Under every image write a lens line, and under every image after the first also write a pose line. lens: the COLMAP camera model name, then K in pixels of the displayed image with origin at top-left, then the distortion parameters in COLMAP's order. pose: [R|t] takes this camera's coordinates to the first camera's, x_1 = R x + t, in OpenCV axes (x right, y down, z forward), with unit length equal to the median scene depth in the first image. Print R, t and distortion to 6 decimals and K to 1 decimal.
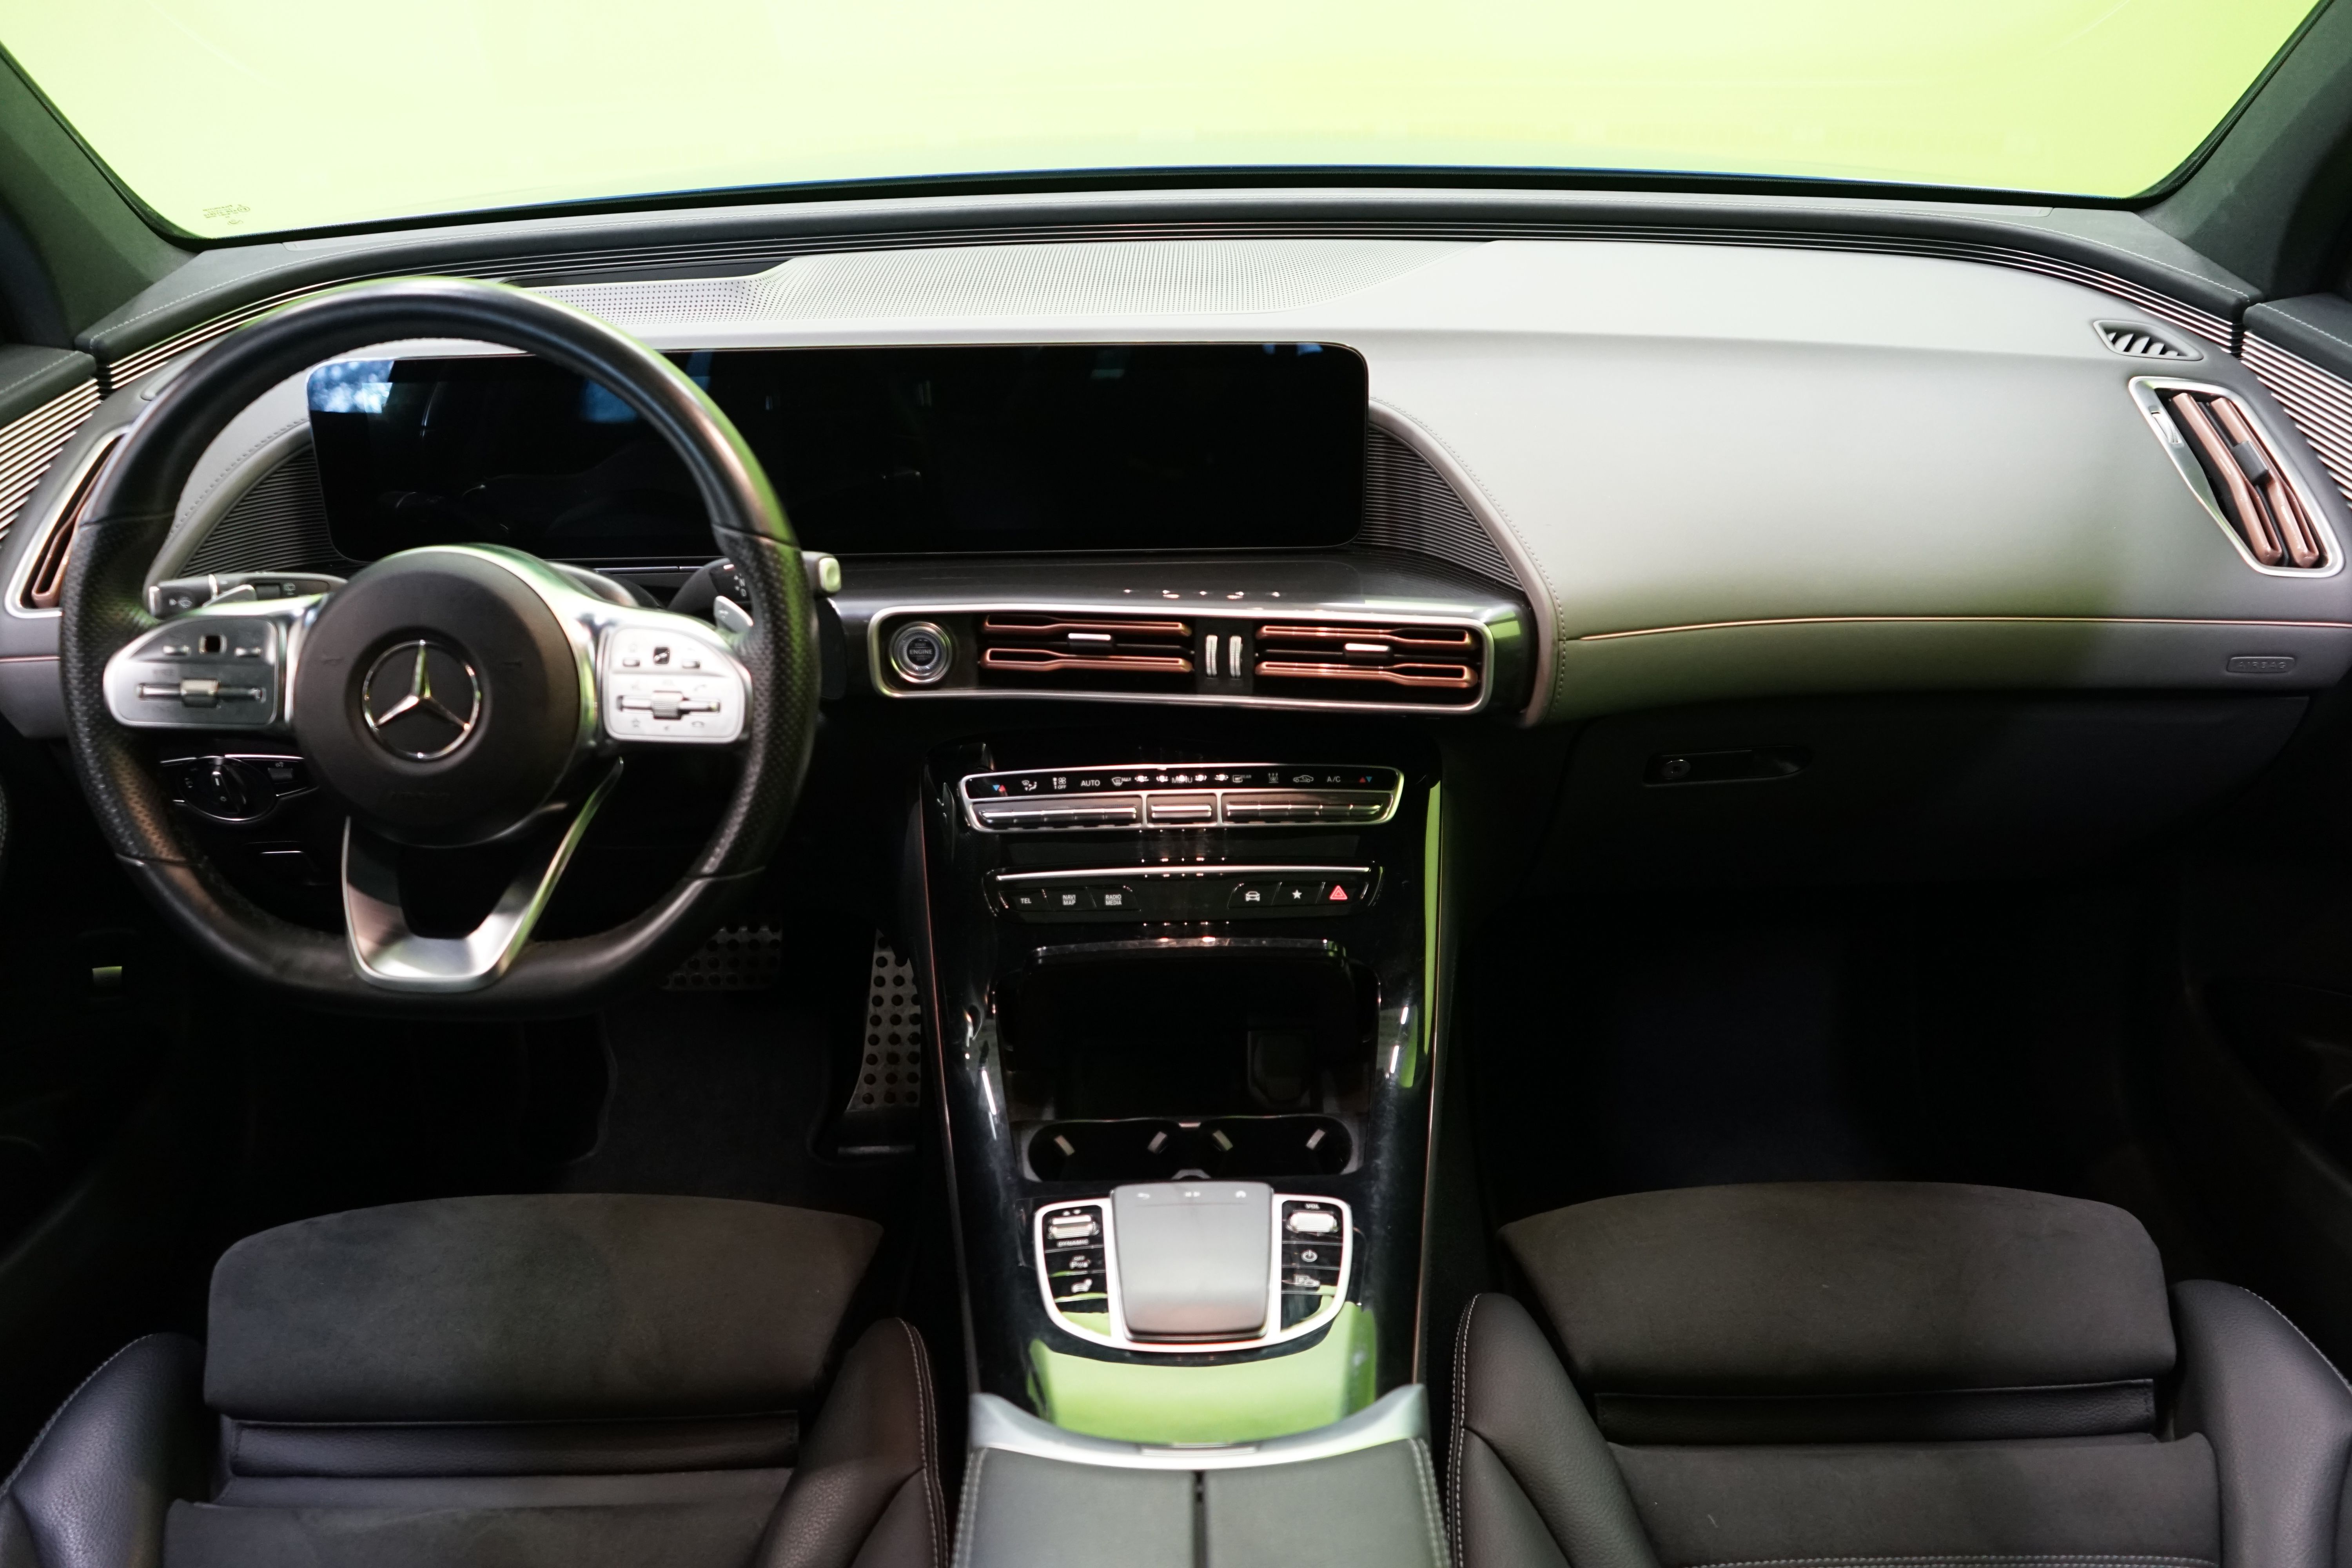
lens RADIAL K [[1937.0, 0, 1176.0], [0, 1937.0, 784.0], [0, 0, 1]] dist [-0.007001, -0.003344]
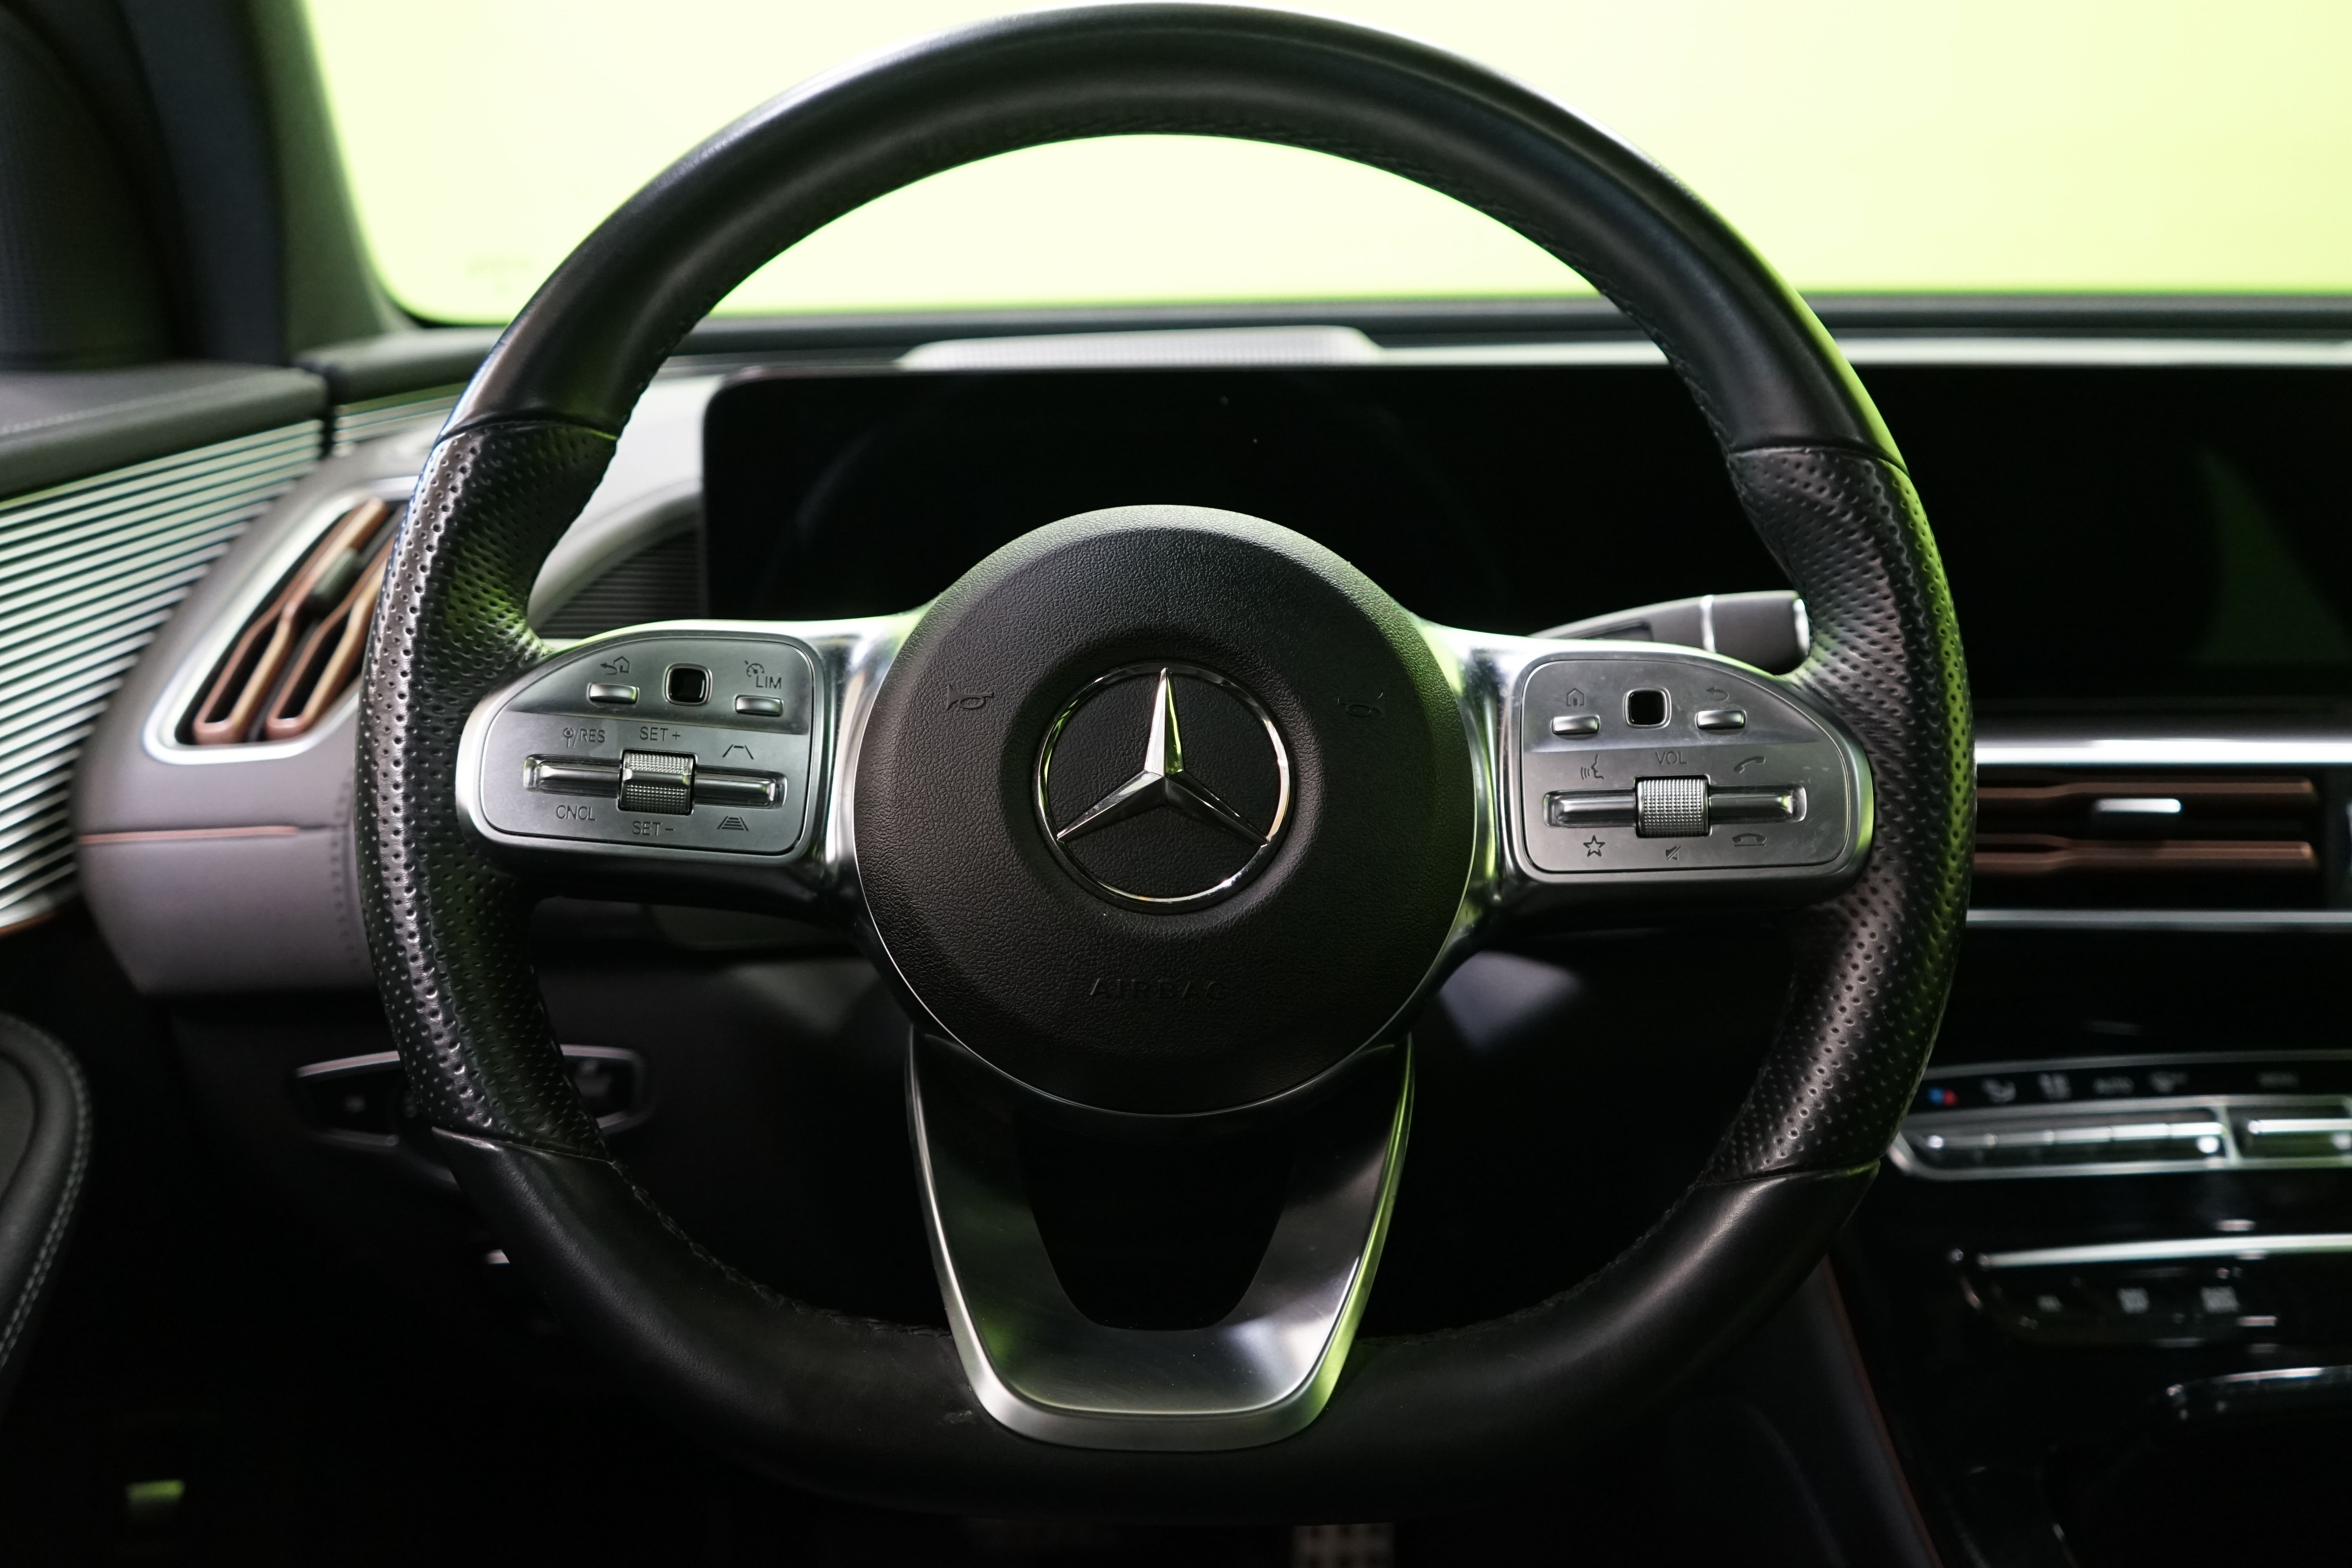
lens RADIAL K [[2016.4, 0, 1176.0], [0, 2016.4, 784.0], [0, 0, 1]] dist [-0.001944, 0.004568]
pose [[0.999074, 0.006081, 0.042591, -0.388480], [0.005971, 0.960781, -0.277245, 0.086102], [-0.042607, 0.277242, 0.959855, 0.512442]]
